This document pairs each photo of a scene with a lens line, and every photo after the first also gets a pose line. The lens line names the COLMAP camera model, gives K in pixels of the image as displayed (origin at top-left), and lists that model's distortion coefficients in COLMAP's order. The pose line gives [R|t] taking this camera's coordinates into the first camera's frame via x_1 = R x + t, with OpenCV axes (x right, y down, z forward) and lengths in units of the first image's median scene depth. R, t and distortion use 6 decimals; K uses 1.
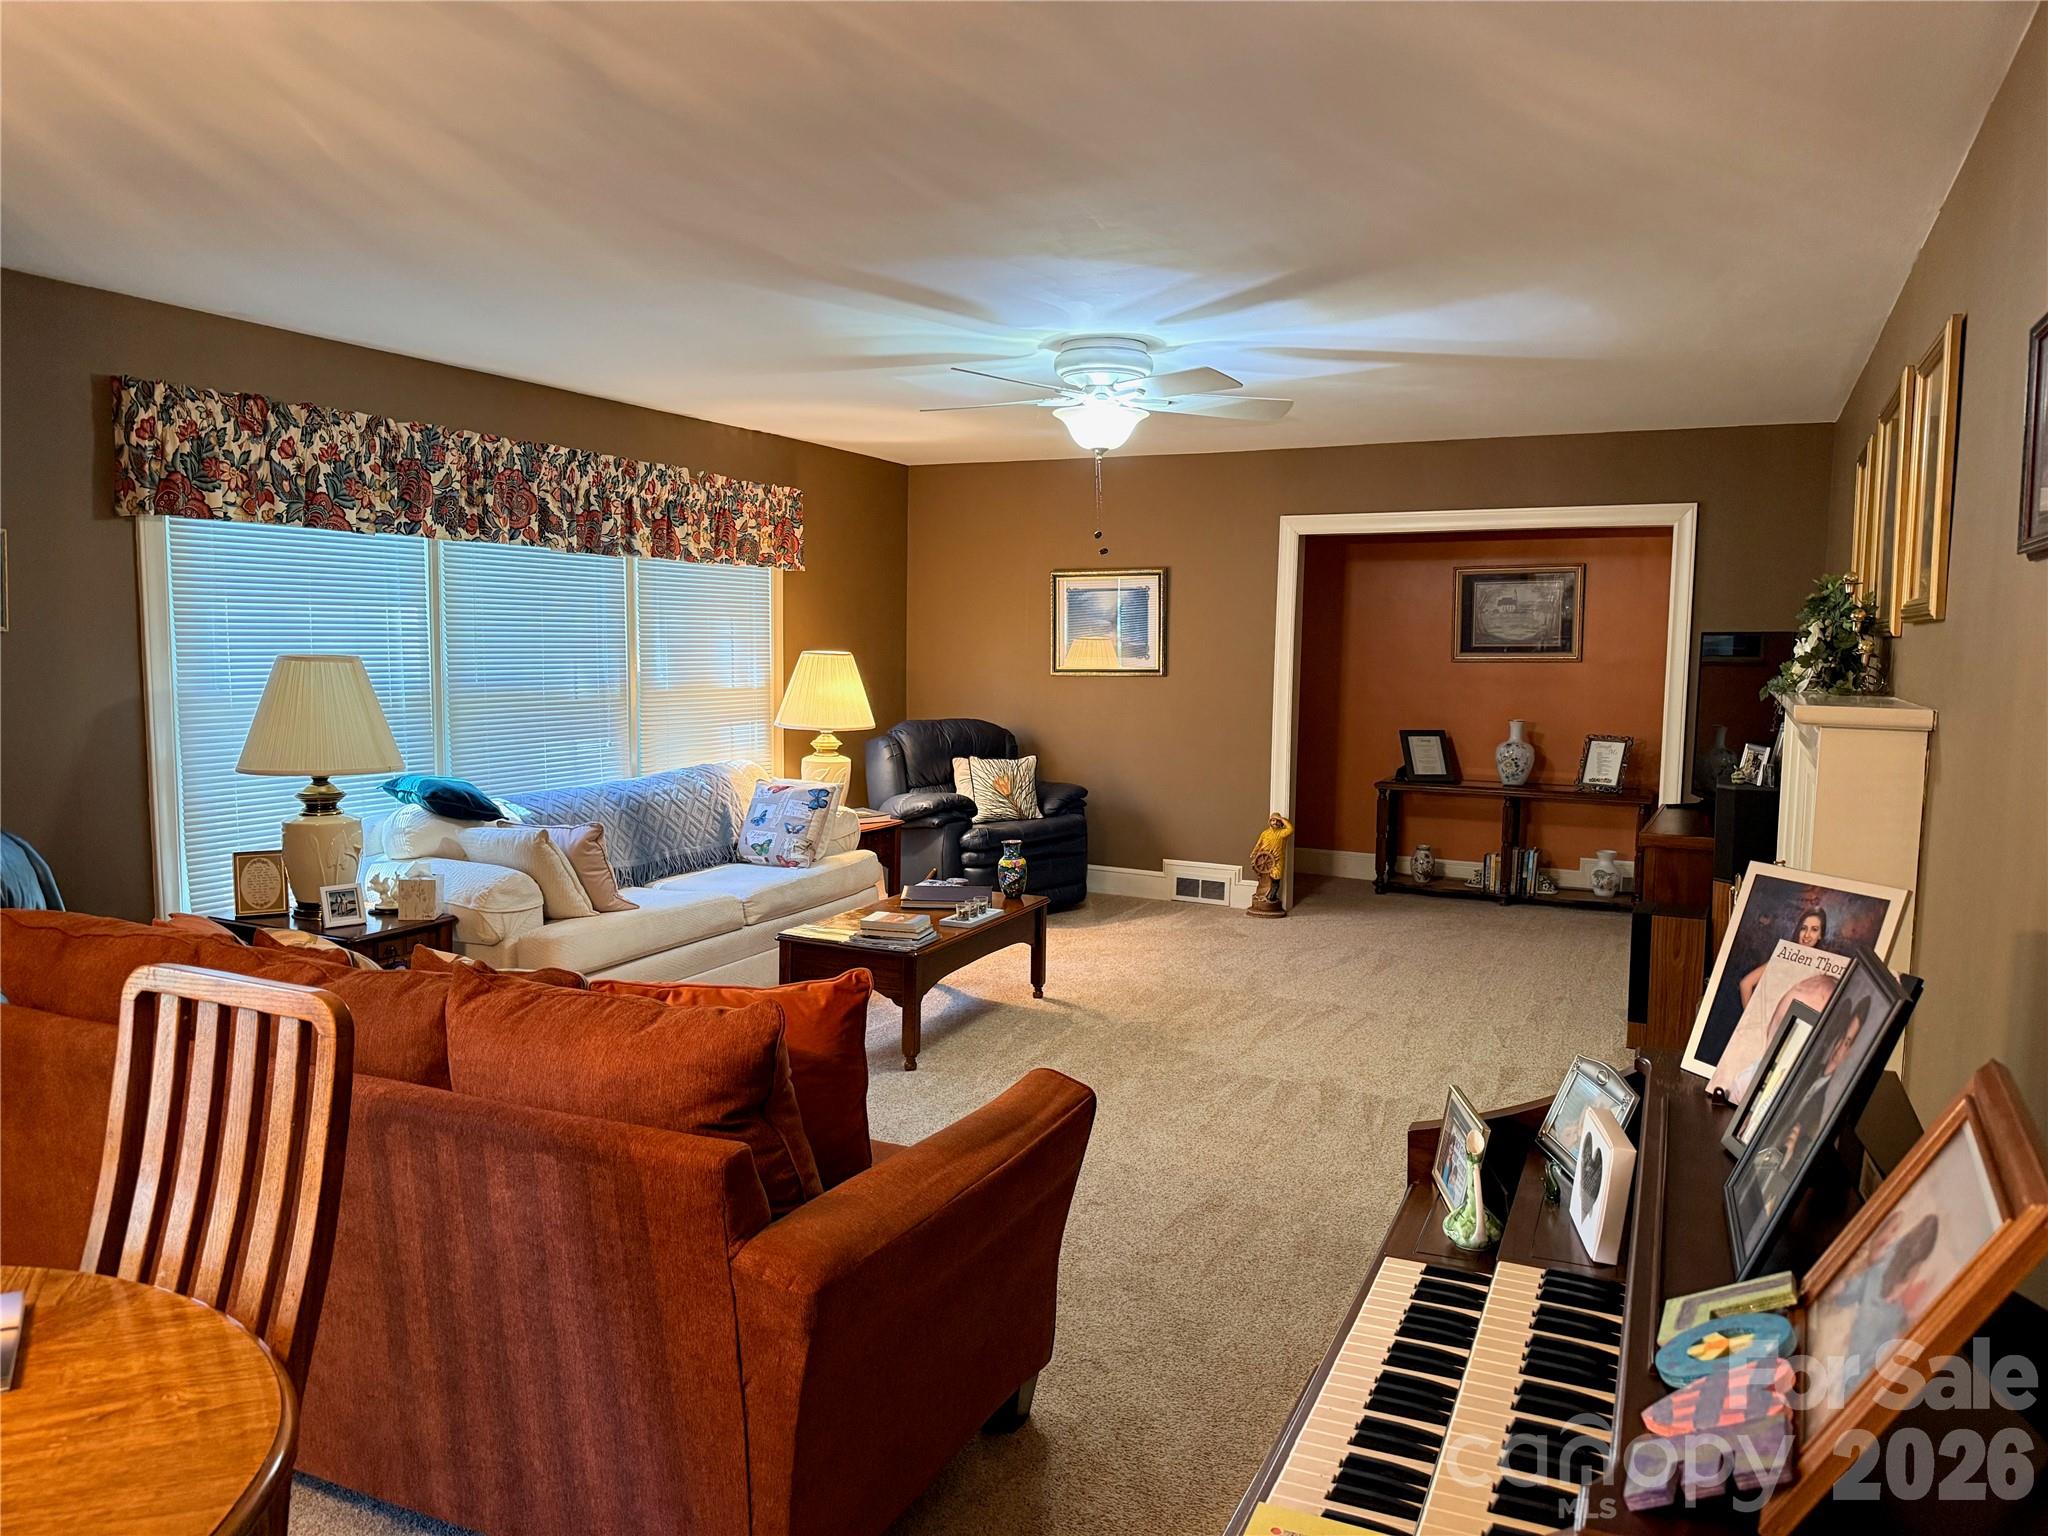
lens RADIAL K [[1451.0, 0, 1038.0], [0, 1451.0, 779.0], [0, 0, 1]] dist [0.067450, -0.075522]
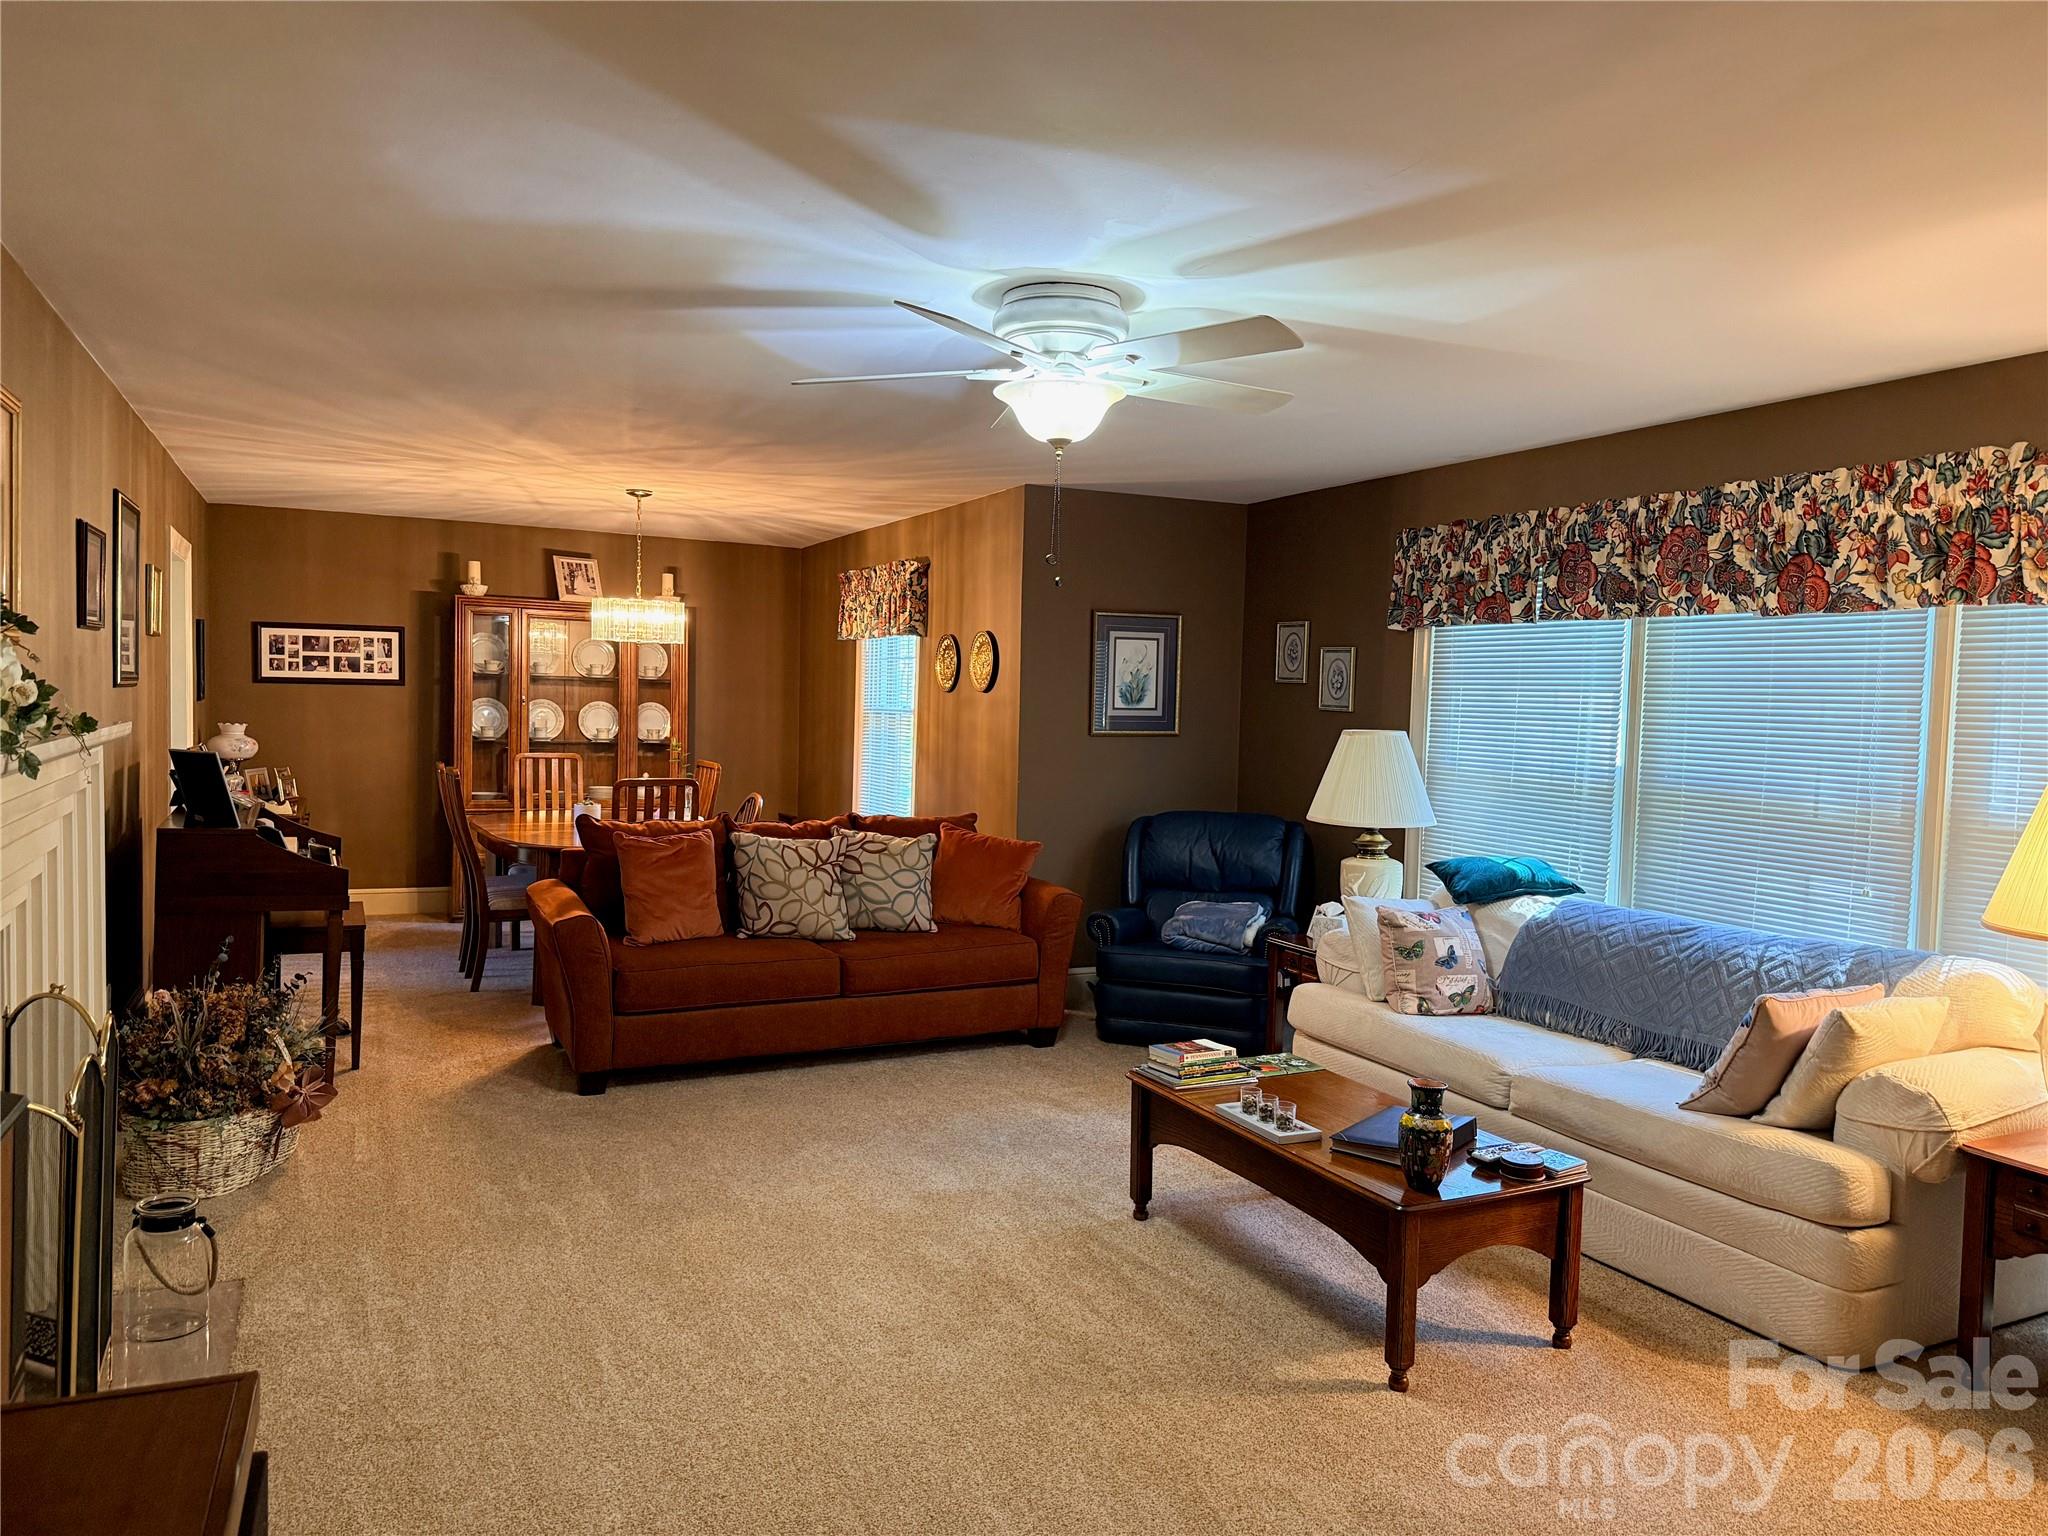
lens RADIAL K [[1451.0, 0, 1025.3], [0, 1451.0, 764.7], [0, 0, 1]] dist [0.067450, -0.075522]
pose [[-0.641997, 0.053961, -0.764806, 0.483469], [-0.066346, 0.989869, 0.125533, -0.142813], [0.763831, 0.131333, -0.631912, 1.147704]]
